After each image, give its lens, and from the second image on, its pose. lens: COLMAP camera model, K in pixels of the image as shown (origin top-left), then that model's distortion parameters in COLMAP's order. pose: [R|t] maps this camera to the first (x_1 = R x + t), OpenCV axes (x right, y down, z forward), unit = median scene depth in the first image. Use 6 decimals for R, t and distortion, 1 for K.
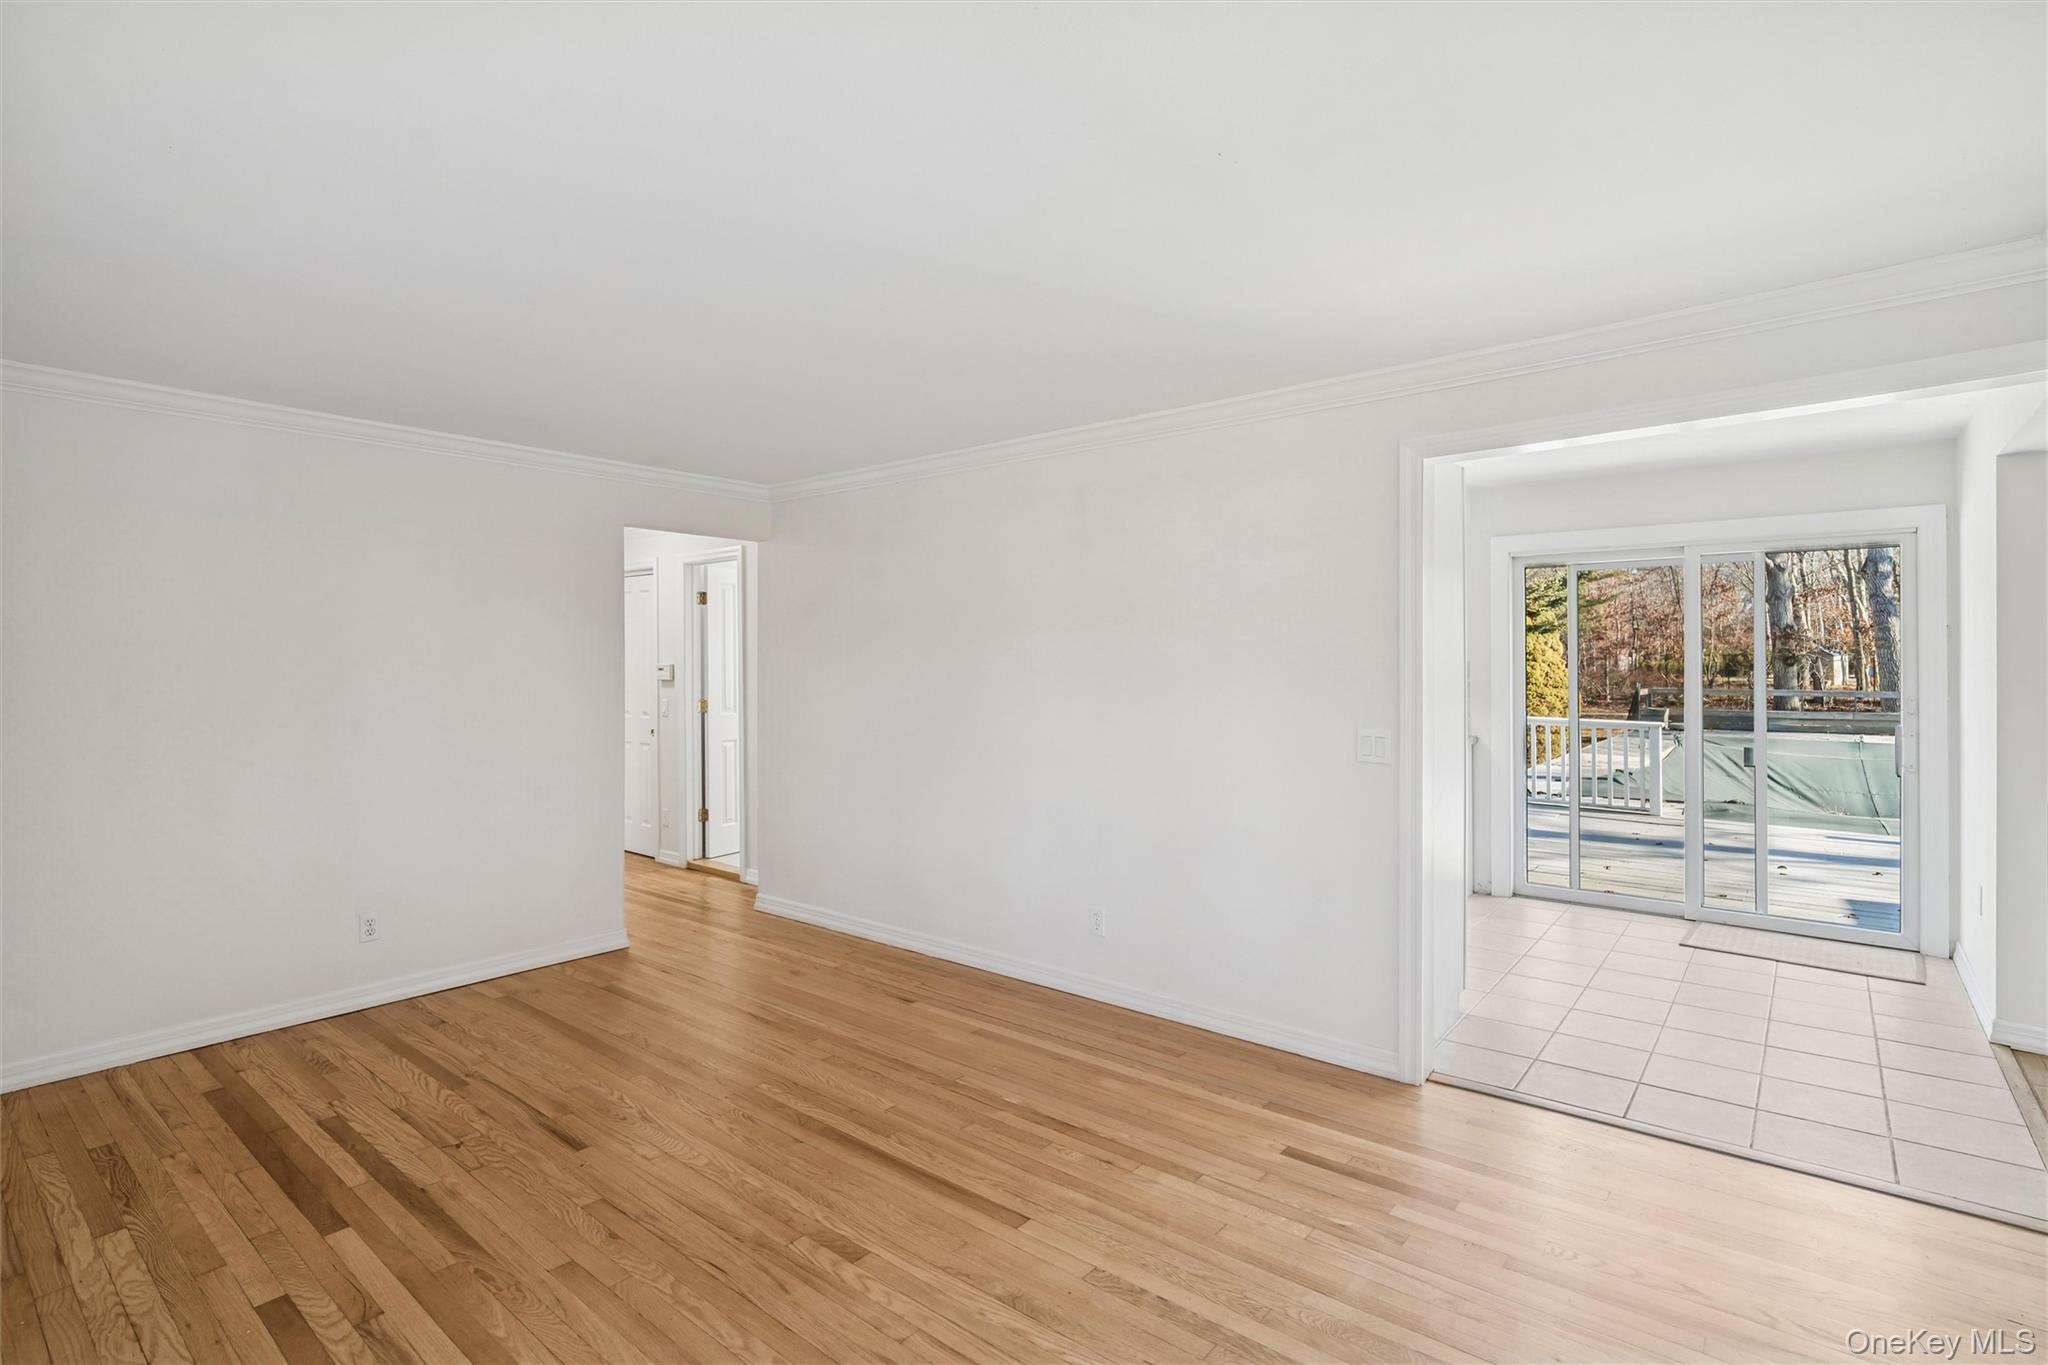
lens RADIAL K [[978.3, 0, 1012.5], [0, 978.3, 661.3], [0, 0, 1]] dist [-0.002108, 0.000066]
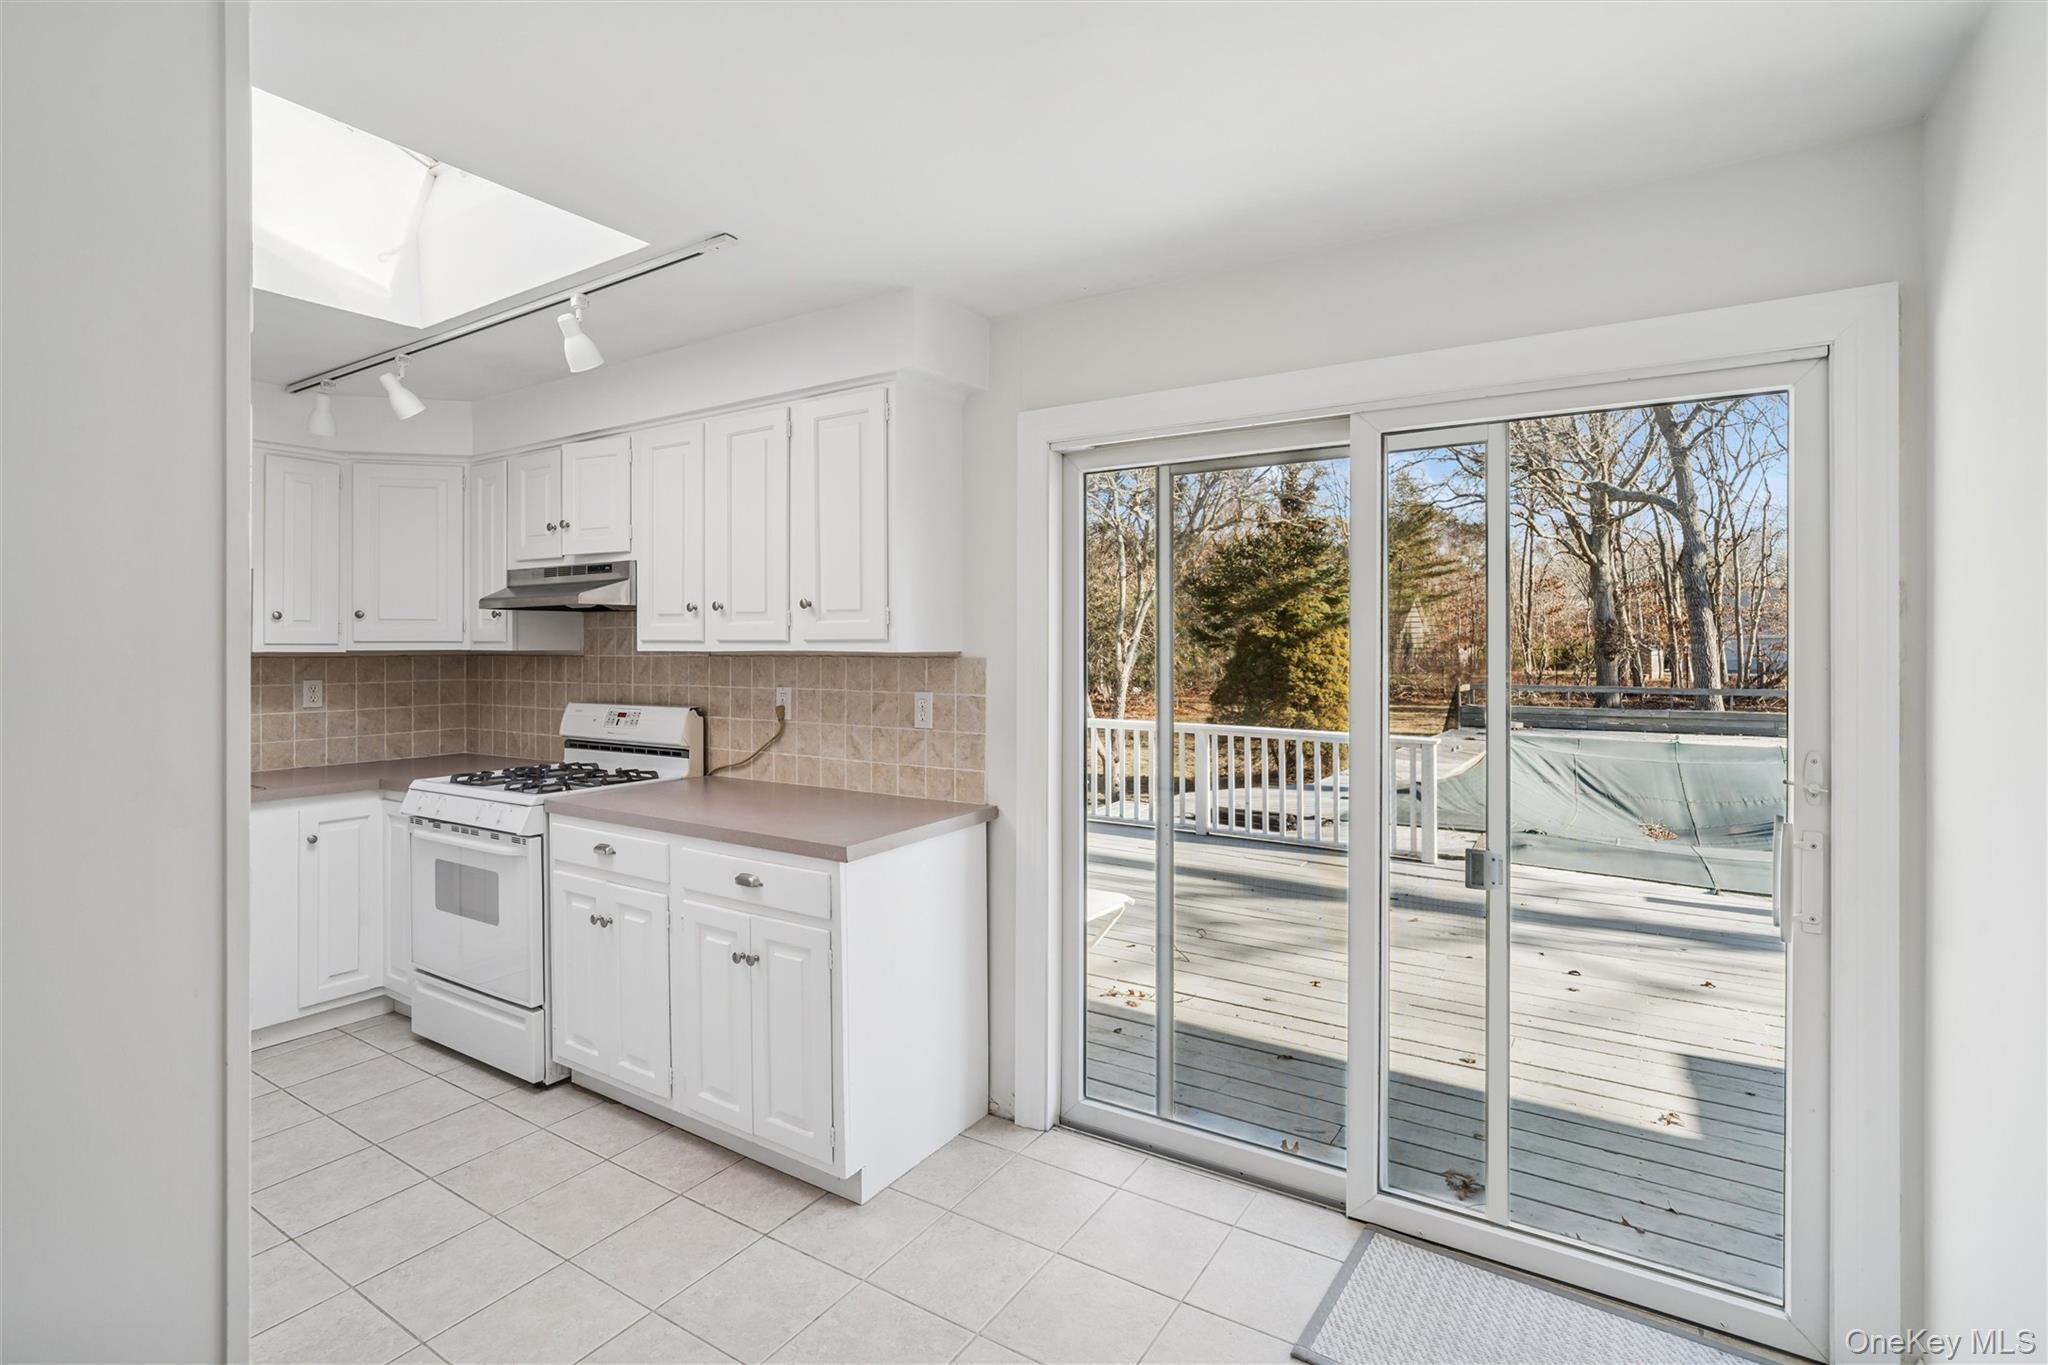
lens RADIAL K [[941.1, 0, 1035.4], [0, 941.1, 649.1], [0, 0, 1]] dist [0.000665, 0.001437]
pose [[0.992846, 0.006449, 0.119227, 0.111431], [-0.006161, 0.999977, -0.002782, -0.000923], [-0.119242, 0.002027, 0.992863, 0.131580]]
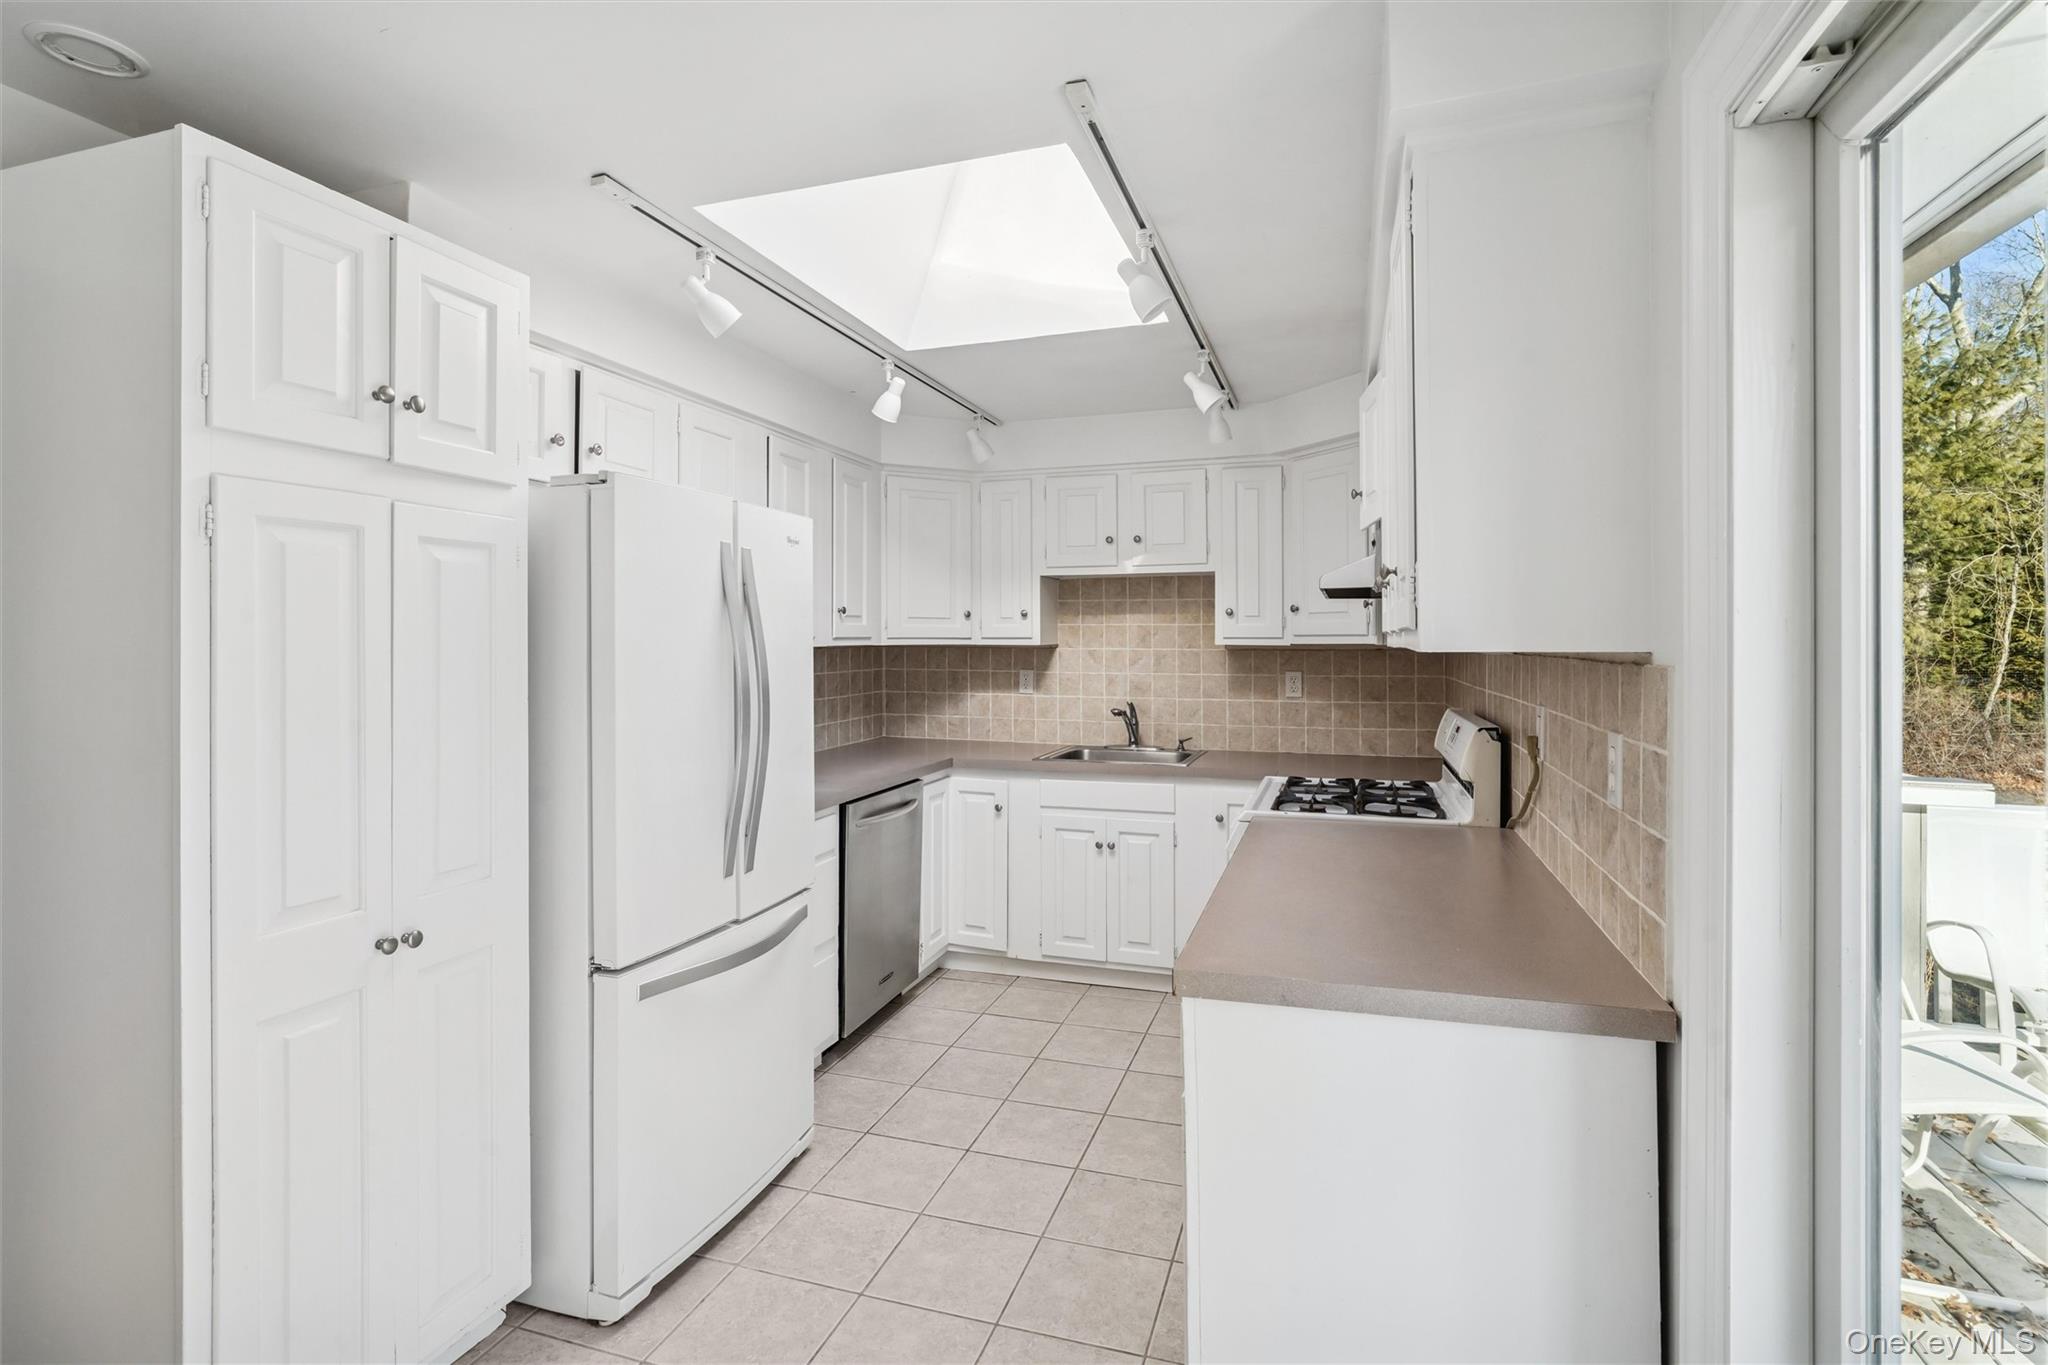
lens RADIAL K [[980.0, 0, 1026.9], [0, 980.0, 638.9], [0, 0, 1]] dist [-0.000396, -0.000091]
pose [[0.370815, 0.005350, -0.928692, 0.160257], [-0.005323, 0.999979, 0.003636, -0.001717], [0.928692, 0.003596, 0.370835, 0.202306]]
